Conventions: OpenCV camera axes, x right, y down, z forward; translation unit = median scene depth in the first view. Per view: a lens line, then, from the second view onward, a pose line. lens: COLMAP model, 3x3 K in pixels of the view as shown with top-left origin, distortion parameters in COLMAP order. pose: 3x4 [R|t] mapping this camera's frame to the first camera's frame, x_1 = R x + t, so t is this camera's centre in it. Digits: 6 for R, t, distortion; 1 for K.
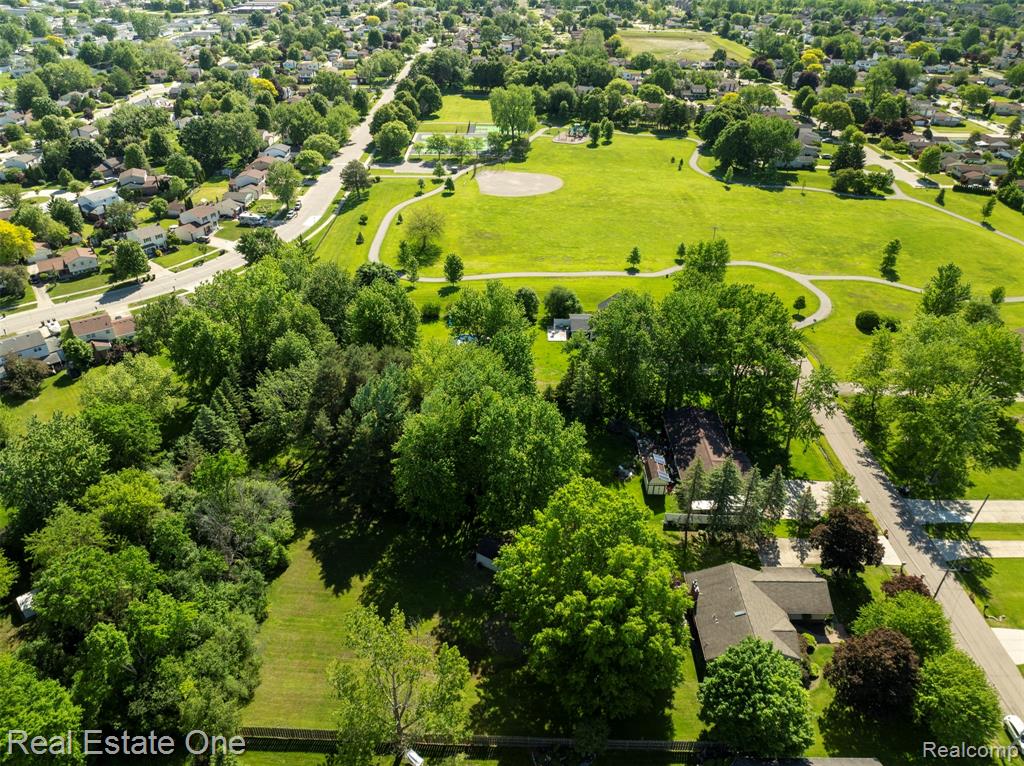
lens RADIAL K [[730.9, 0, 509.9], [0, 730.9, 375.4], [0, 0, 1]] dist [-0.022109, -0.000345]
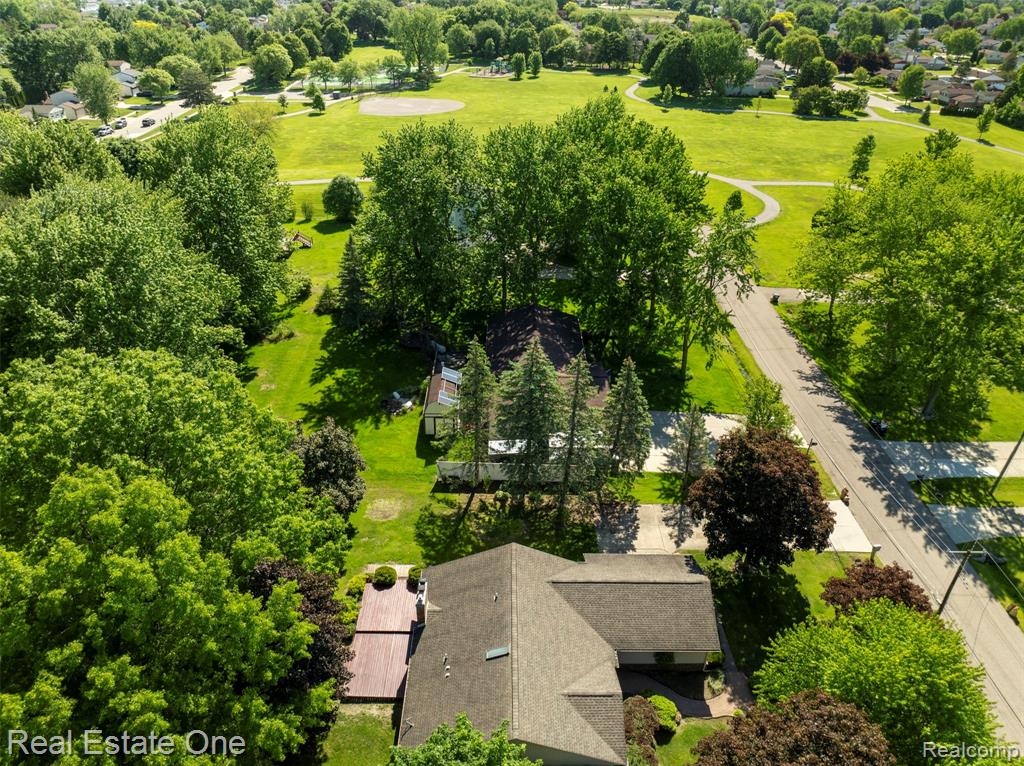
lens RADIAL K [[715.3, 0, 512.0], [0, 715.3, 383.0], [0, 0, 1]] dist [-0.006631, -0.006757]
pose [[0.999905, -0.009238, 0.010221, 0.239023], [0.009396, 0.999837, -0.015435, 0.126053], [-0.010076, 0.015530, 0.999829, 0.419895]]
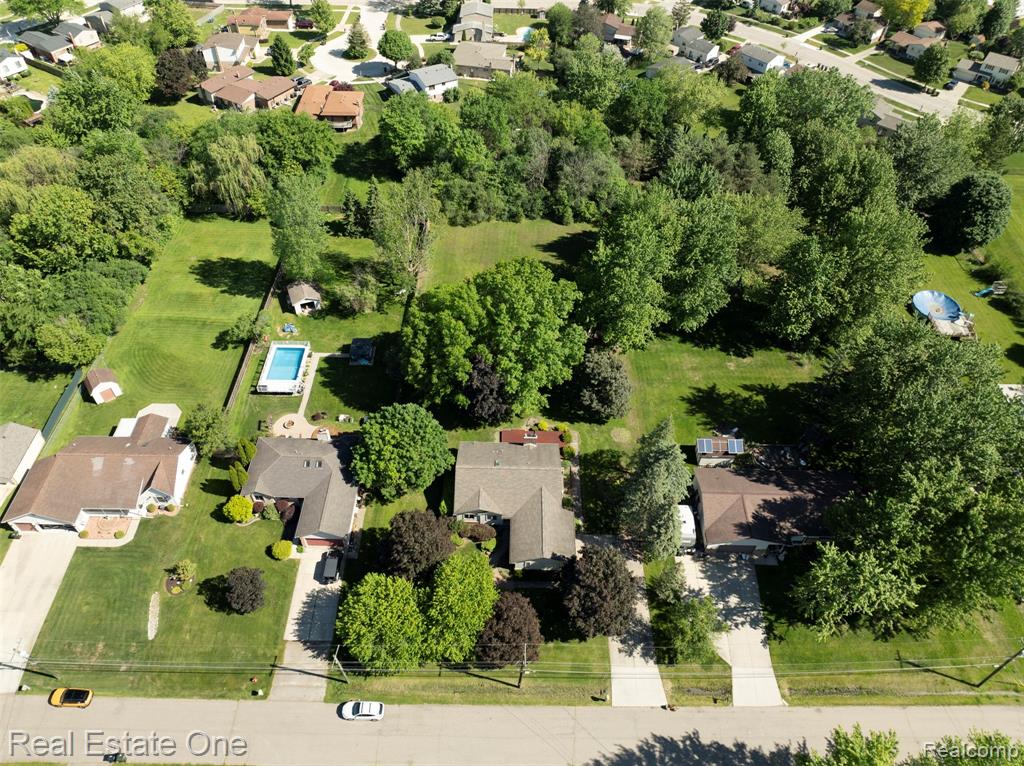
lens RADIAL K [[730.9, 0, 509.9], [0, 730.9, 375.4], [0, 0, 1]] dist [-0.022109, -0.000345]
pose [[-0.007980, 0.717278, -0.696741, 0.703668], [-0.546865, 0.580206, 0.603572, -0.282146], [0.837183, 0.385840, 0.387625, 0.418952]]
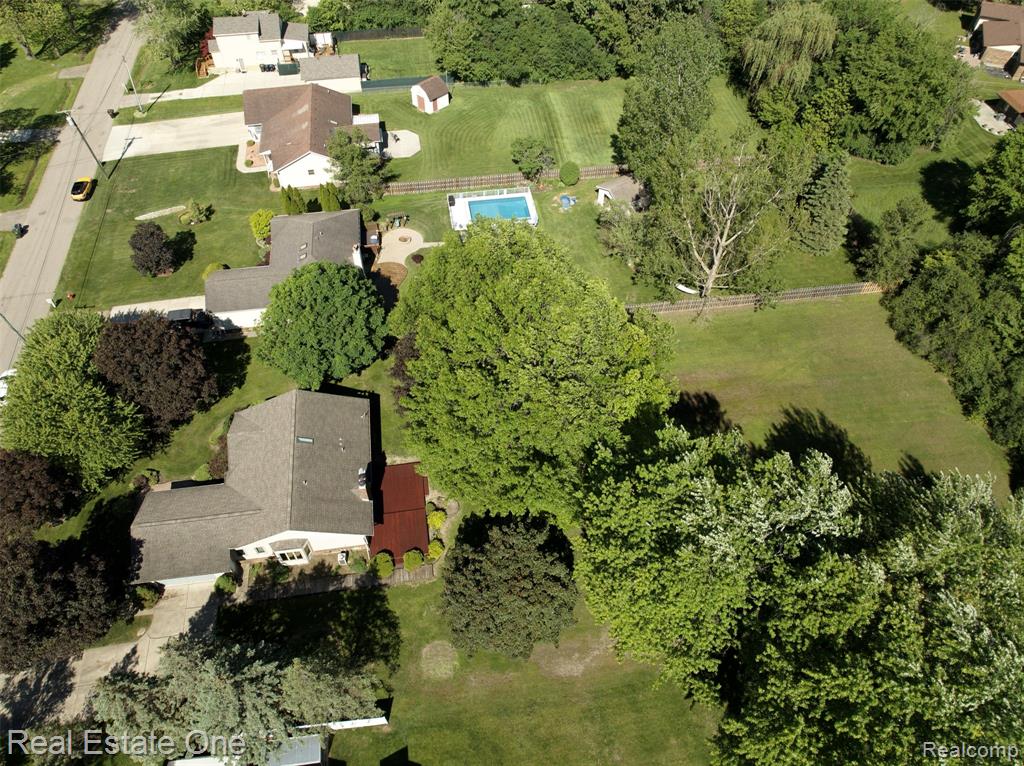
lens RADIAL K [[728.6, 0, 512.0], [0, 728.6, 383.0], [0, 0, 1]] dist [-0.019337, 0.002956]
pose [[-0.986700, 0.104590, -0.124439, 0.152517], [-0.111002, 0.125732, 0.985835, -0.258476], [0.118754, 0.986536, -0.112450, 0.776129]]
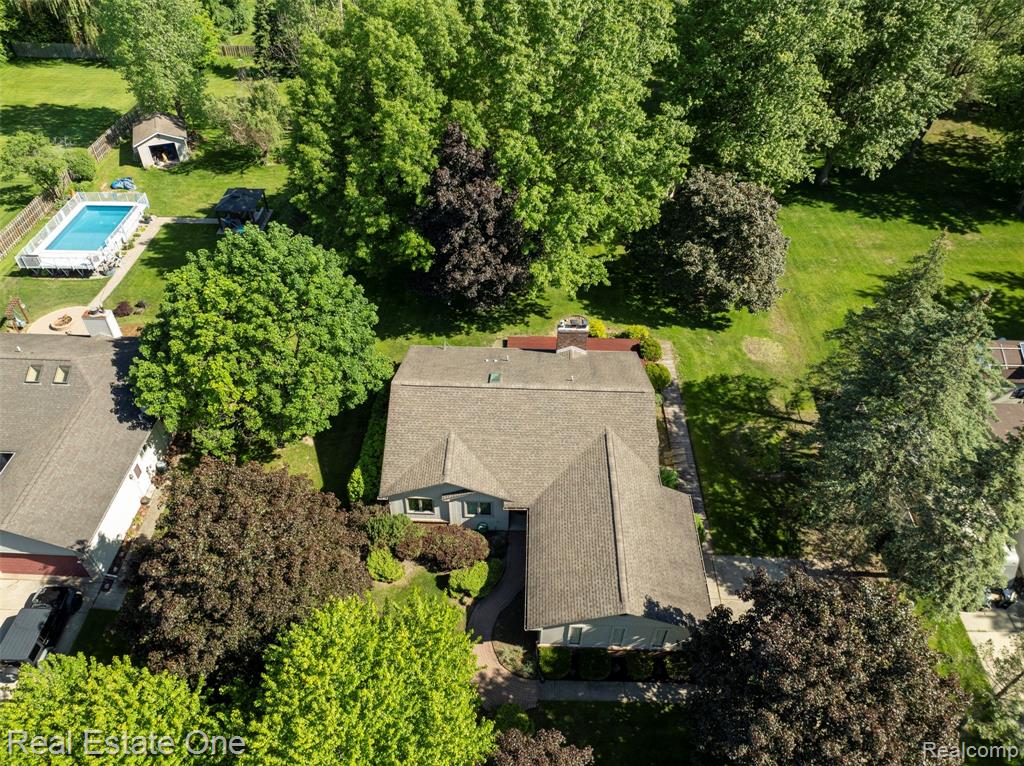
lens RADIAL K [[732.2, 0, 512.0], [0, 732.2, 383.0], [0, 0, 1]] dist [-0.053071, -0.001535]
pose [[-0.019106, 0.667151, -0.744678, 0.469562], [-0.547131, 0.616419, 0.566282, 0.061830], [0.836829, 0.418256, 0.353241, 0.637376]]
